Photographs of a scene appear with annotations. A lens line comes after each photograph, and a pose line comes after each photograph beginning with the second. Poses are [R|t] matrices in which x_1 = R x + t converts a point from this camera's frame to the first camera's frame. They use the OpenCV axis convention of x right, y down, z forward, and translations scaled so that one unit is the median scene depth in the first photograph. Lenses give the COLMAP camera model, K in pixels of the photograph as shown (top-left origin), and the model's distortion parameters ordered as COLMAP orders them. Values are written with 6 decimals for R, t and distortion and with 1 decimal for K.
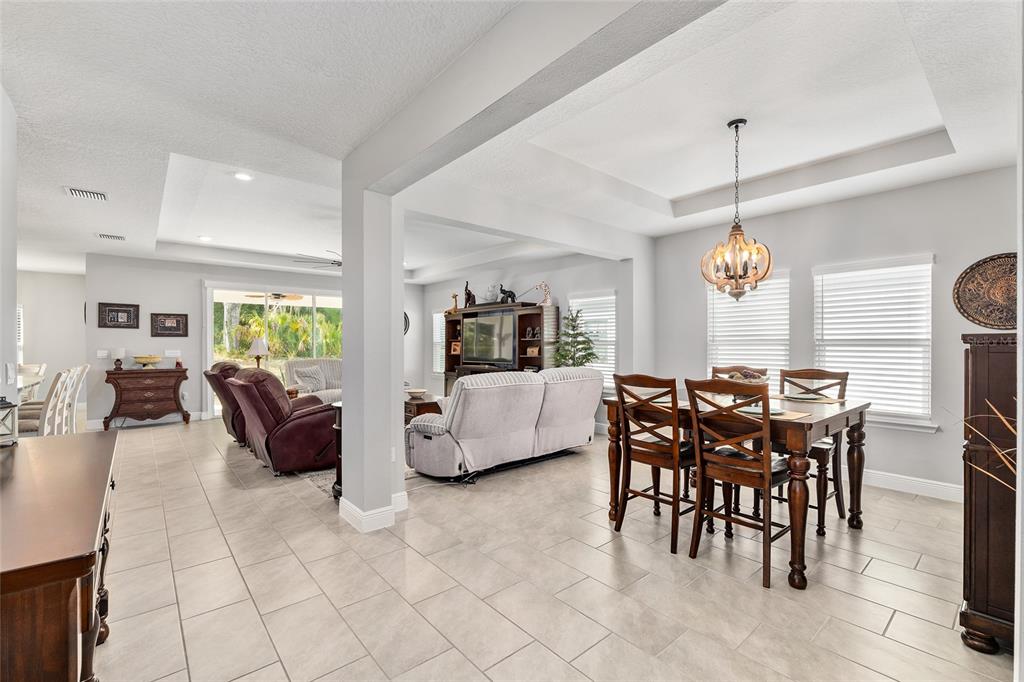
lens RADIAL K [[437.0, 0, 497.0], [0, 437.0, 344.8], [0, 0, 1]] dist [-0.000572, 0.000103]
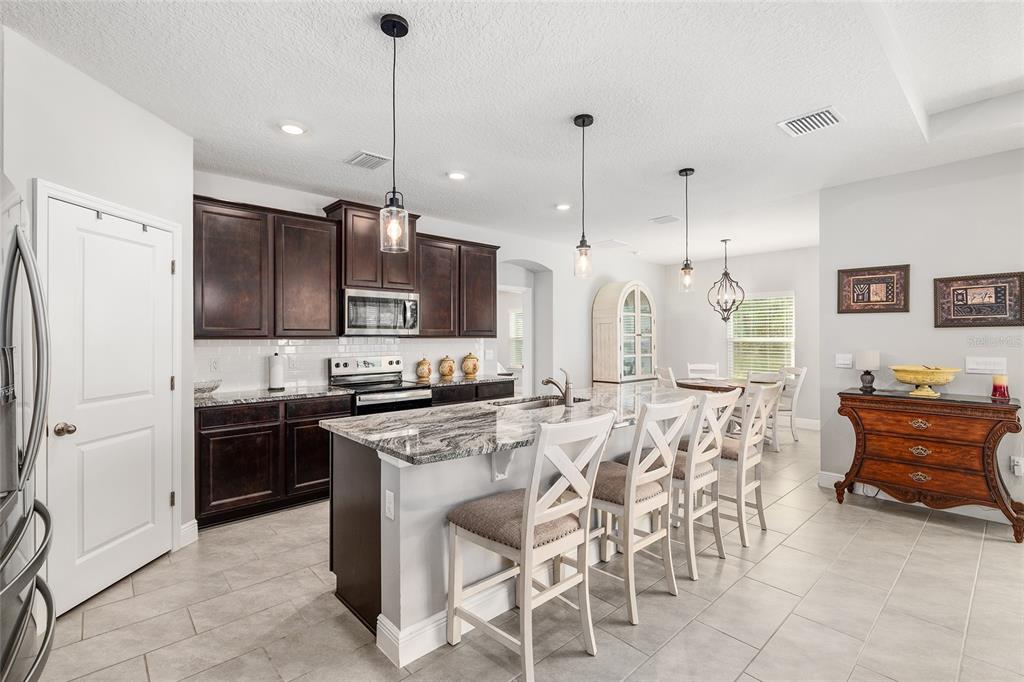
lens RADIAL K [[473.6, 0, 506.4], [0, 473.6, 337.7], [0, 0, 1]] dist [0.001988, -0.000982]
pose [[0.059679, -0.000684, -0.998217, -0.303937], [-0.001213, 0.999999, -0.000758, -0.006781], [0.998217, 0.001256, 0.059678, 0.507047]]
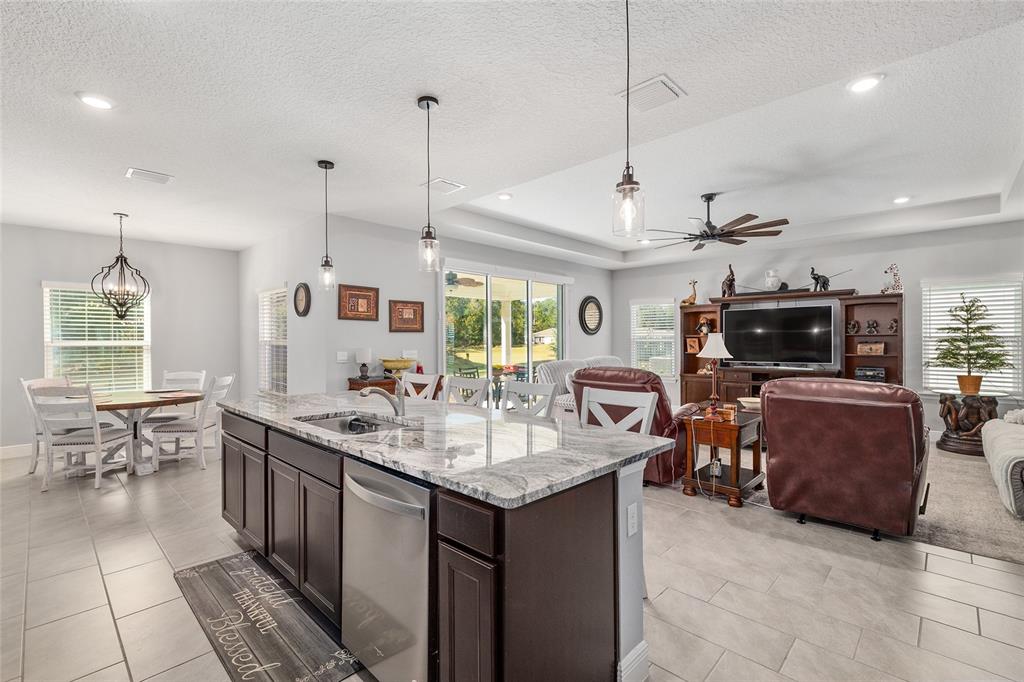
lens RADIAL K [[464.4, 0, 513.2], [0, 464.4, 346.9], [0, 0, 1]] dist [0.004209, 0.000020]
pose [[0.991271, -0.007611, 0.131619, -0.701871], [0.006228, 0.999921, 0.010919, -0.001275], [-0.131692, -0.010004, 0.991240, 0.205353]]
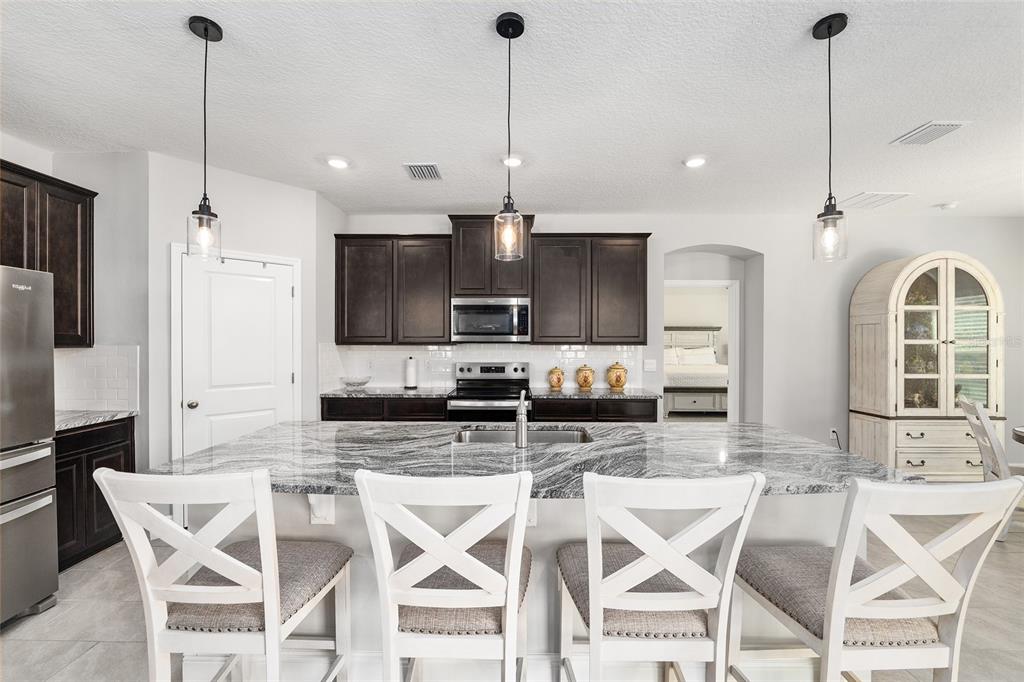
lens RADIAL K [[419.6, 0, 505.5], [0, 419.6, 345.1], [0, 0, 1]] dist [-0.014725, -0.000280]
pose [[-0.642296, 0.000943, -0.766456, -0.530741], [-0.005138, 0.999971, 0.005536, -0.009571], [0.766439, 0.007494, -0.642273, 0.759488]]
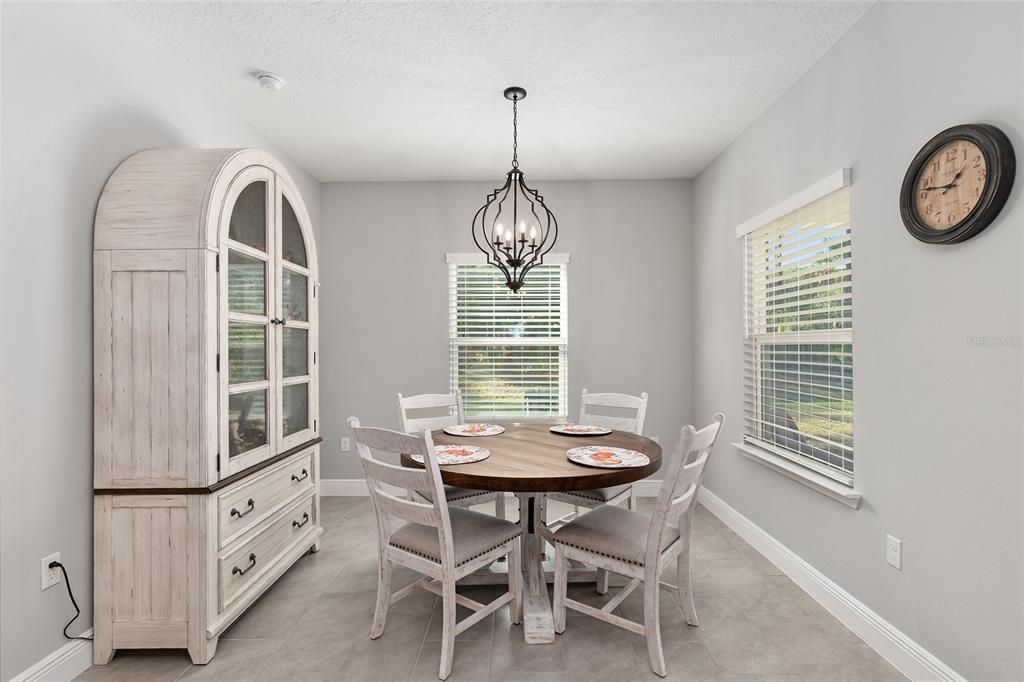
lens RADIAL K [[473.6, 0, 509.5], [0, 473.6, 343.3], [0, 0, 1]] dist [0.001988, -0.000982]
pose [[0.772118, -0.009414, -0.635410, -0.965556], [0.001295, 0.999911, -0.013241, 0.006947], [0.635478, 0.009401, 0.772062, 0.697442]]
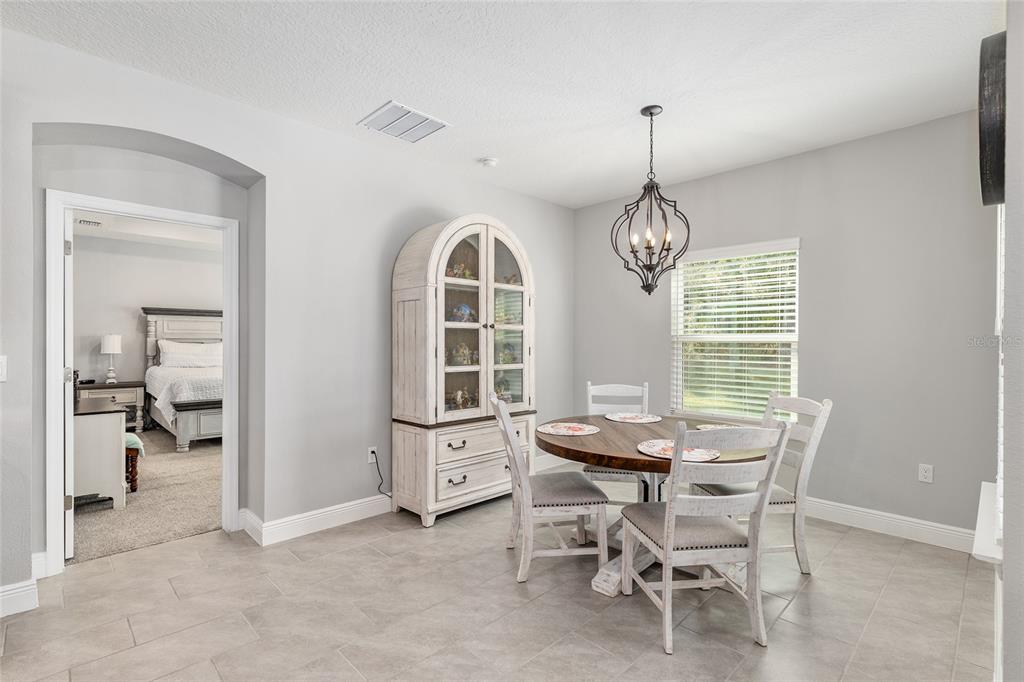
lens RADIAL K [[473.6, 0, 510.8], [0, 473.6, 344.2], [0, 0, 1]] dist [0.001988, -0.000982]
pose [[0.103626, 0.002987, -0.994612, -0.804639], [-0.006537, 0.999976, 0.002322, 0.004665], [0.994595, 0.006262, 0.103643, 0.828276]]
